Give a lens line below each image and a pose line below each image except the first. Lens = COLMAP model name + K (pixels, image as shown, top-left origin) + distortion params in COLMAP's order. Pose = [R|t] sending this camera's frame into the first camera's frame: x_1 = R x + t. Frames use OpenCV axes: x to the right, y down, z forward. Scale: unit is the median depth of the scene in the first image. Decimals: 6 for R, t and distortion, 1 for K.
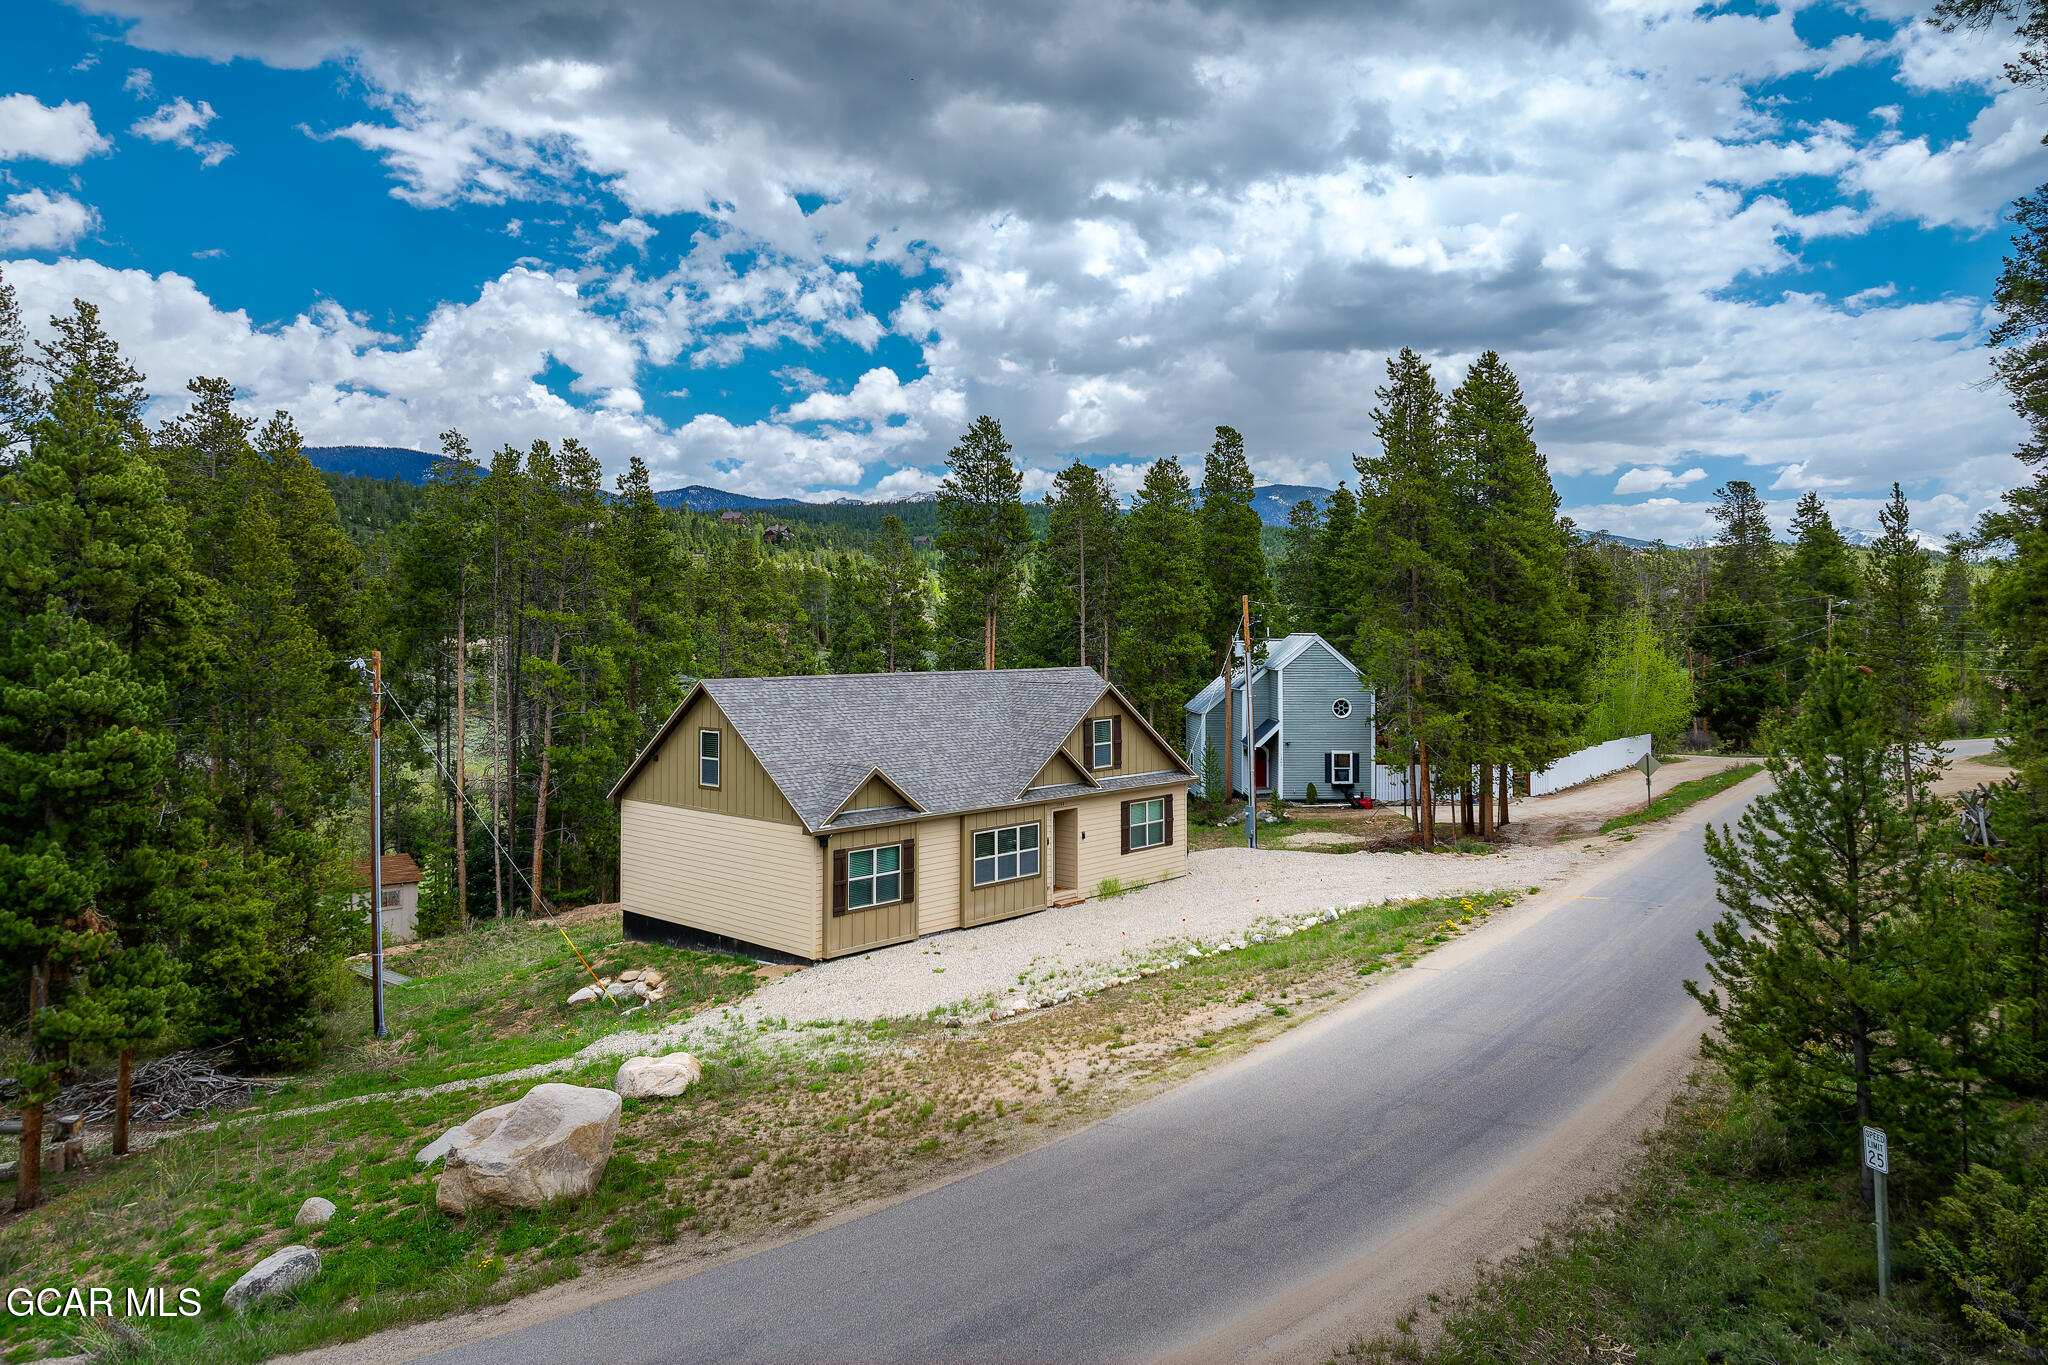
lens RADIAL K [[1330.5, 0, 1021.6], [0, 1330.5, 616.9], [0, 0, 1]] dist [-0.008418, -0.002487]
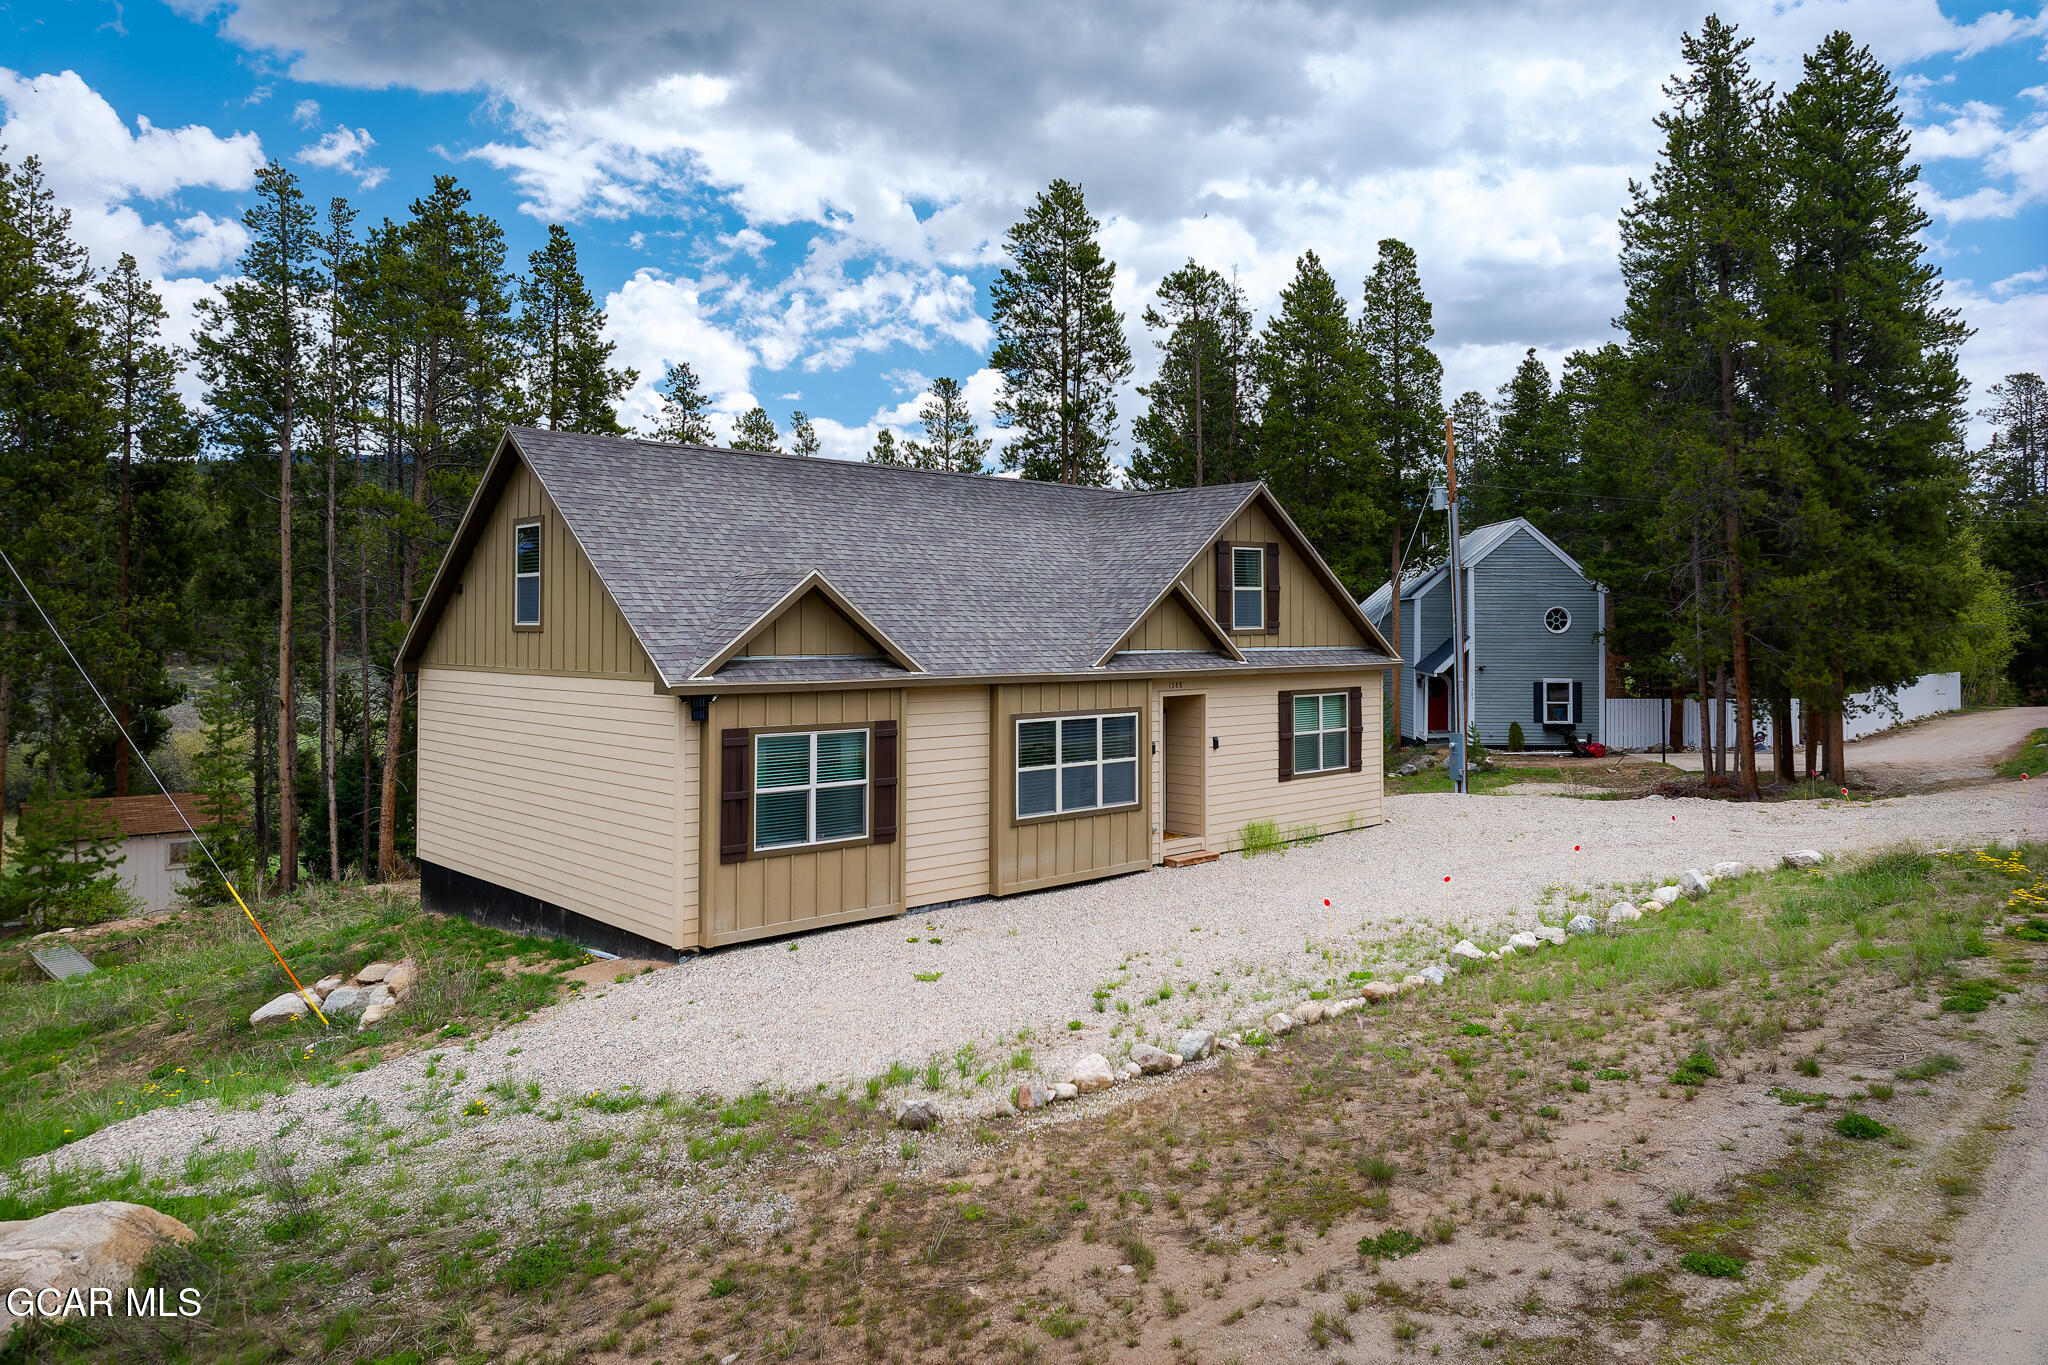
lens RADIAL K [[1330.5, 0, 1021.6], [0, 1330.5, 616.9], [0, 0, 1]] dist [-0.008418, -0.002487]
pose [[0.997238, 0.000791, -0.074270, 0.006233], [-0.000685, 0.999999, 0.001457, 0.119720], [0.074271, -0.001402, 0.997237, 0.463629]]
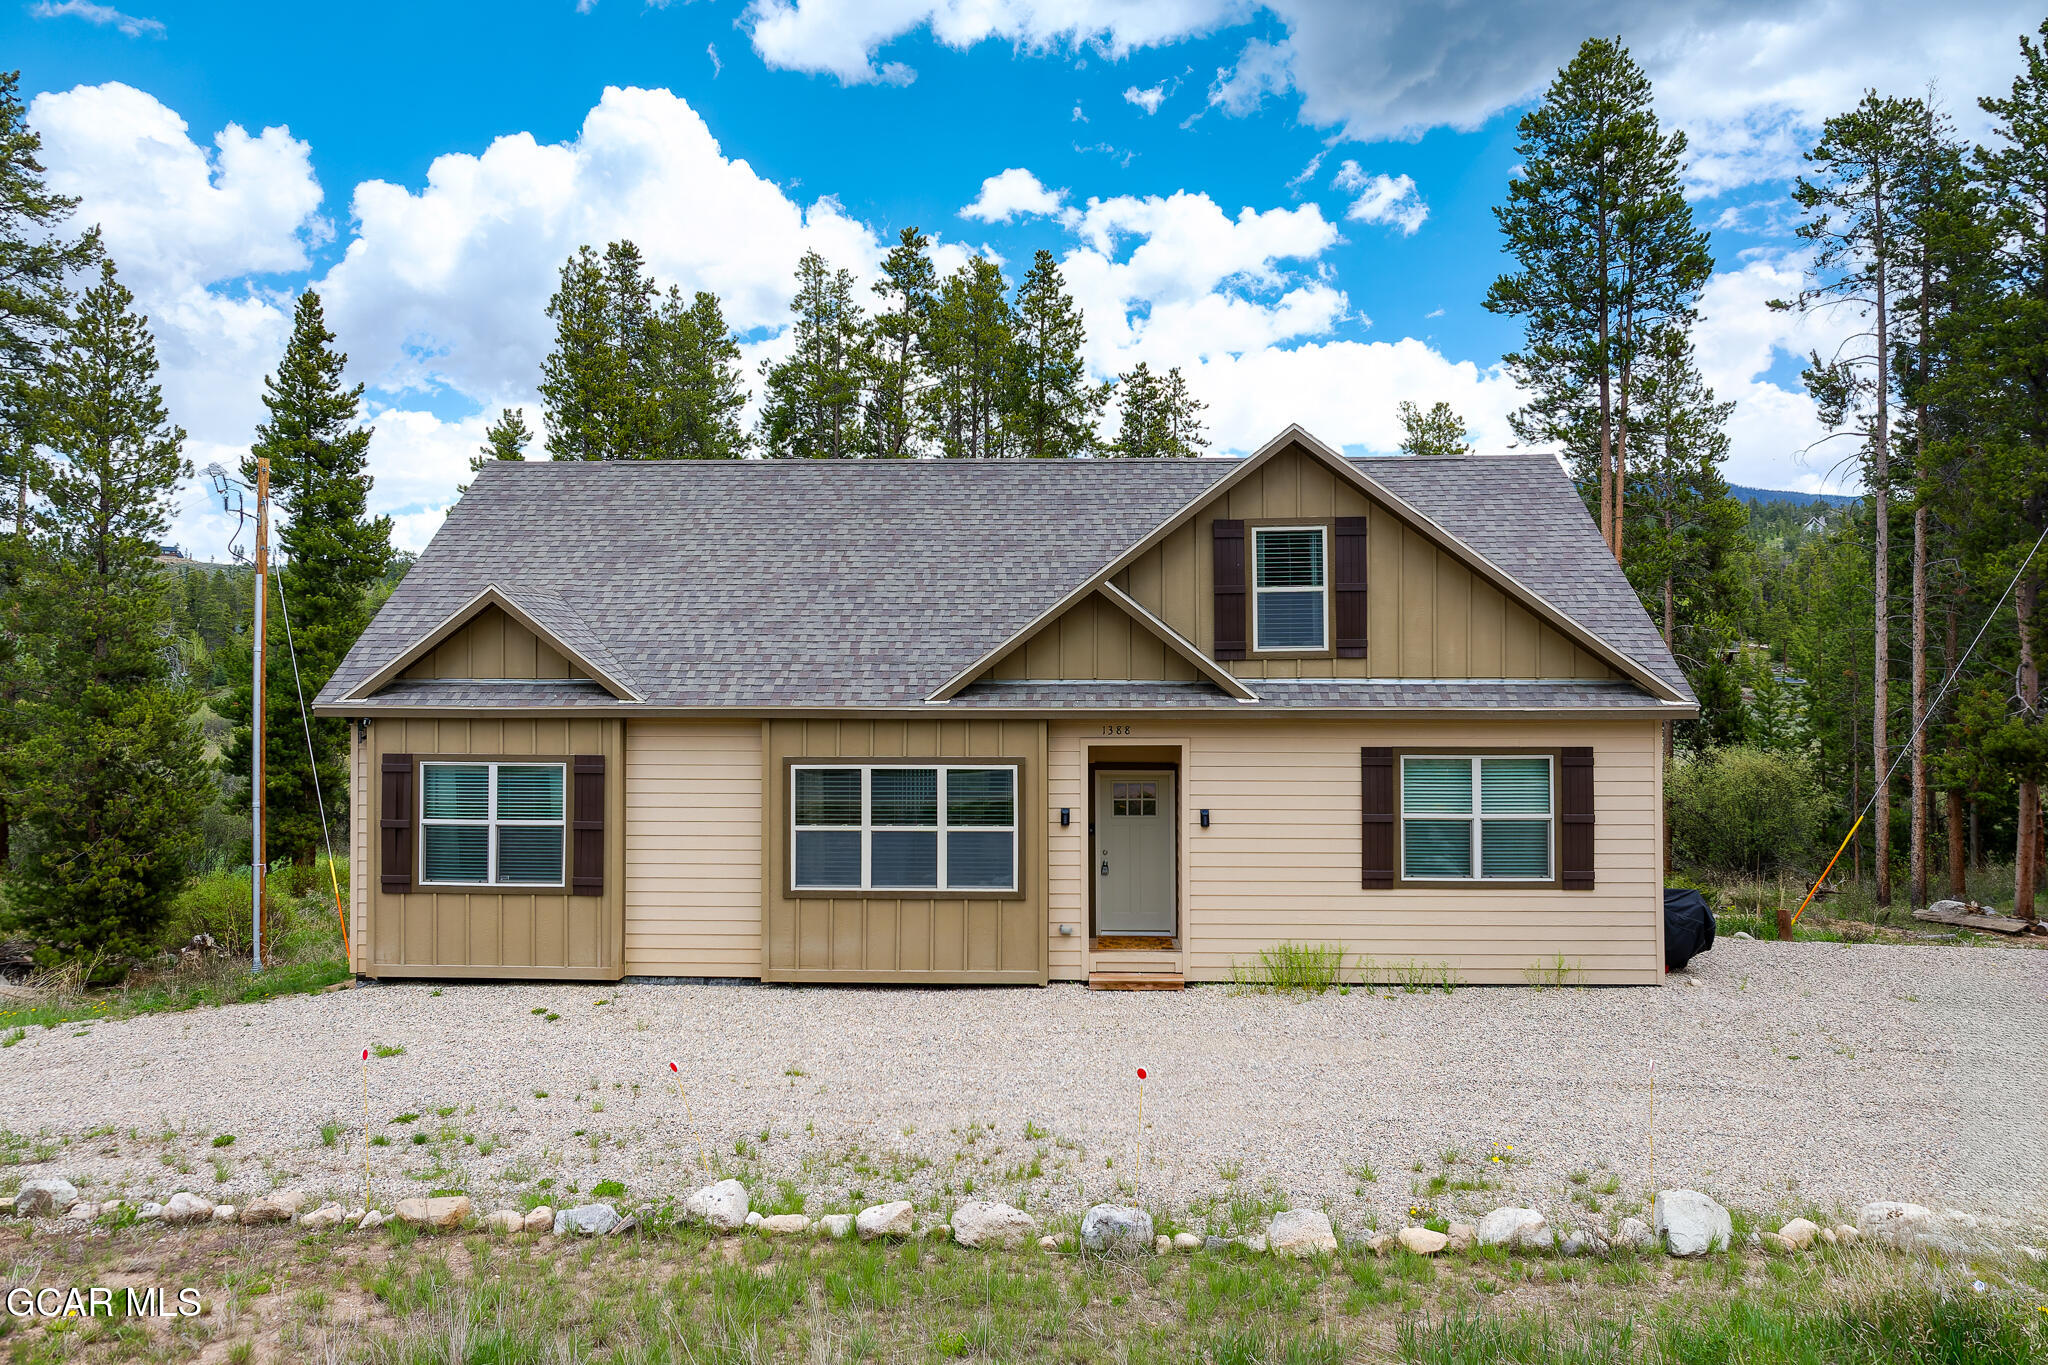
lens RADIAL K [[1330.5, 0, 1021.6], [0, 1330.5, 616.9], [0, 0, 1]] dist [-0.008418, -0.002487]
pose [[0.660594, -0.012894, -0.750633, 0.333583], [0.006419, 0.999913, -0.011526, 0.120070], [0.750716, 0.002796, 0.660619, 0.771156]]
